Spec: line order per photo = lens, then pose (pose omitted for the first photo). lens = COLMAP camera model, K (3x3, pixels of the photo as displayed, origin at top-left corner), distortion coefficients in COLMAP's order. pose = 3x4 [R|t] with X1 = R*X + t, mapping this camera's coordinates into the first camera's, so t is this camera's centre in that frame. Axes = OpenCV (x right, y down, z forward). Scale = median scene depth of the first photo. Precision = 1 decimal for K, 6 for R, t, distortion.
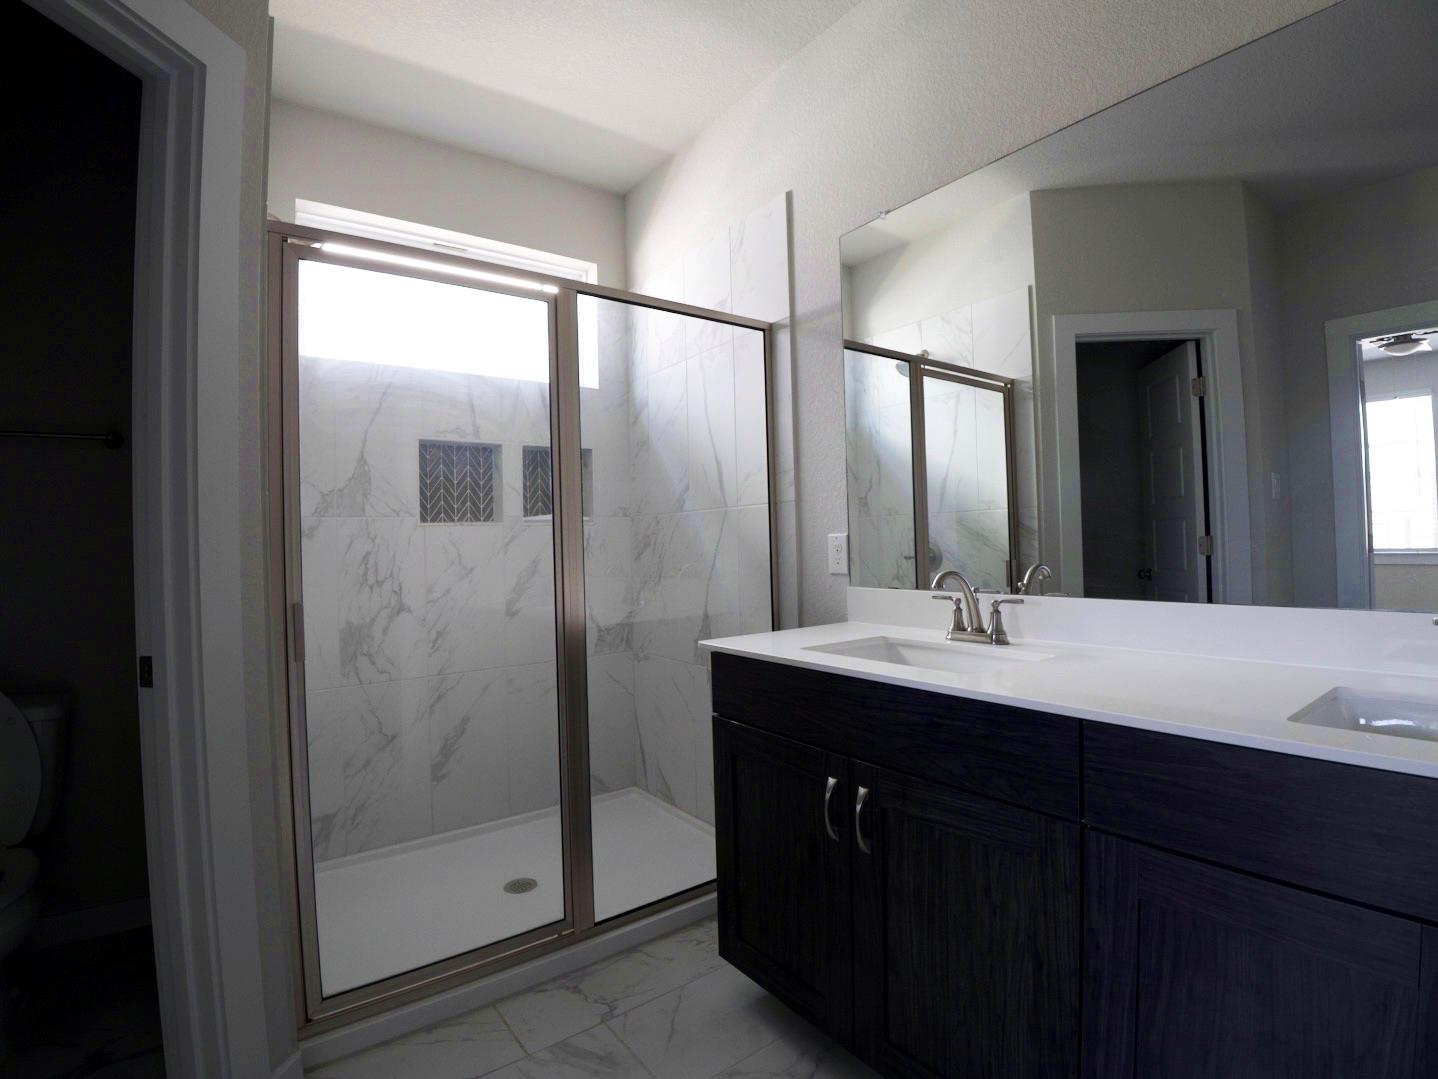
lens RADIAL K [[694.9, 0, 710.7], [0, 694.9, 534.7], [0, 0, 1]] dist [-0.033607, -0.008944]
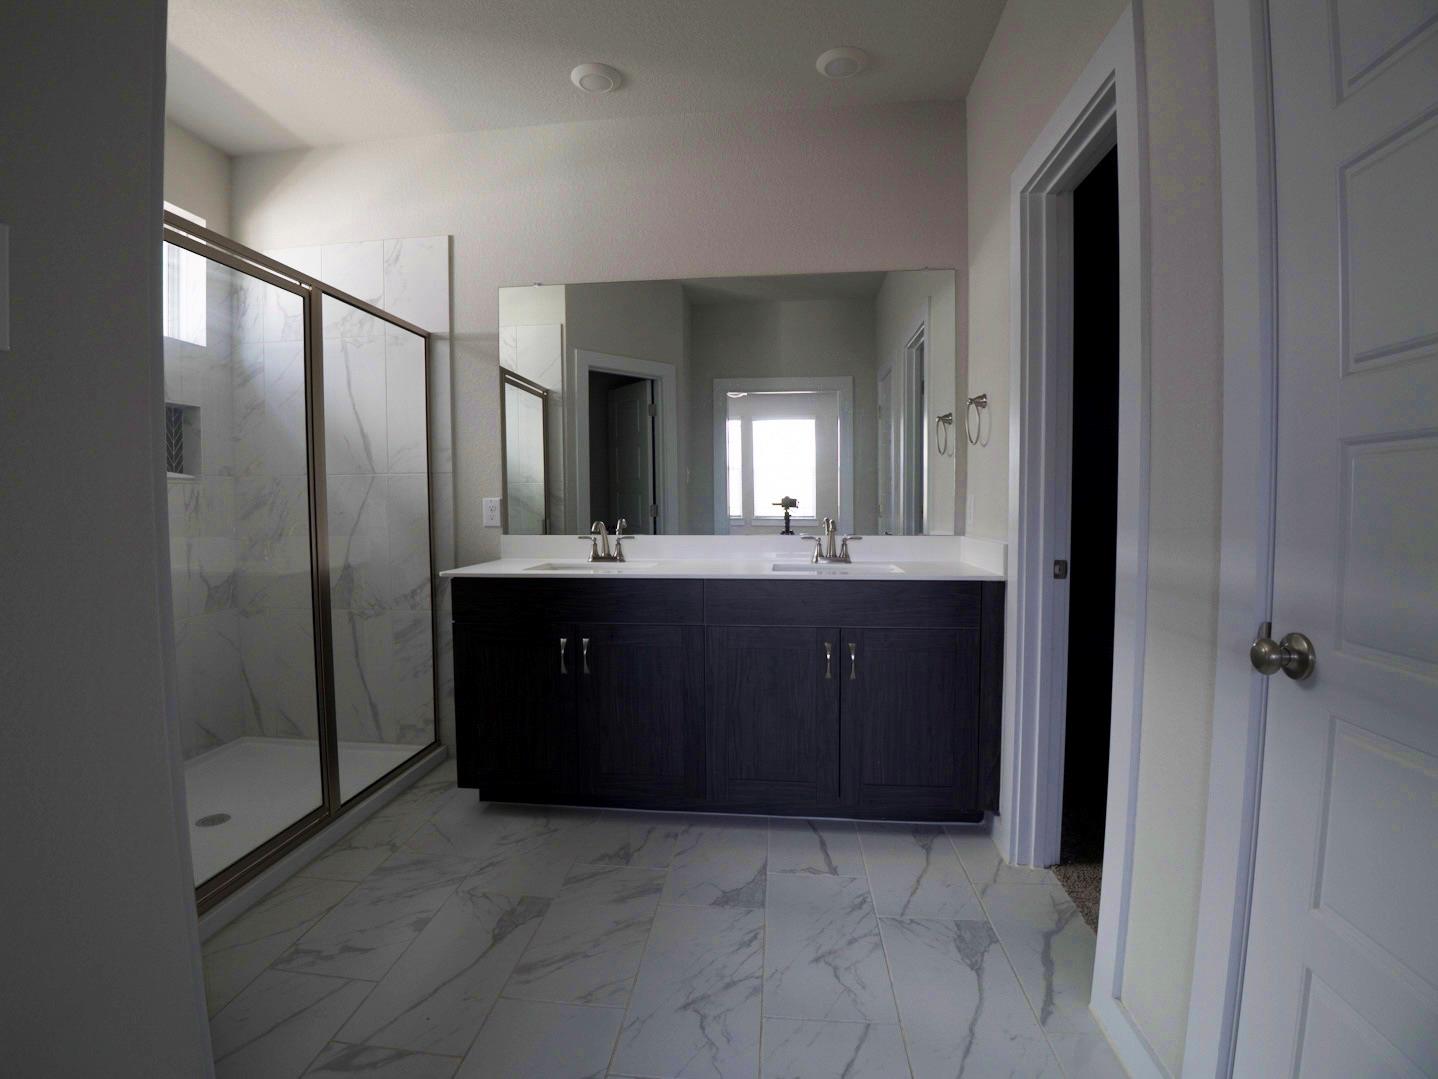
lens RADIAL K [[694.9, 0, 710.7], [0, 694.9, 534.7], [0, 0, 1]] dist [-0.033607, -0.008944]
pose [[0.671792, -0.014855, 0.740591, -0.459632], [-0.019790, 0.999082, 0.037992, 0.008970], [-0.740475, -0.040180, 0.670881, -0.229510]]
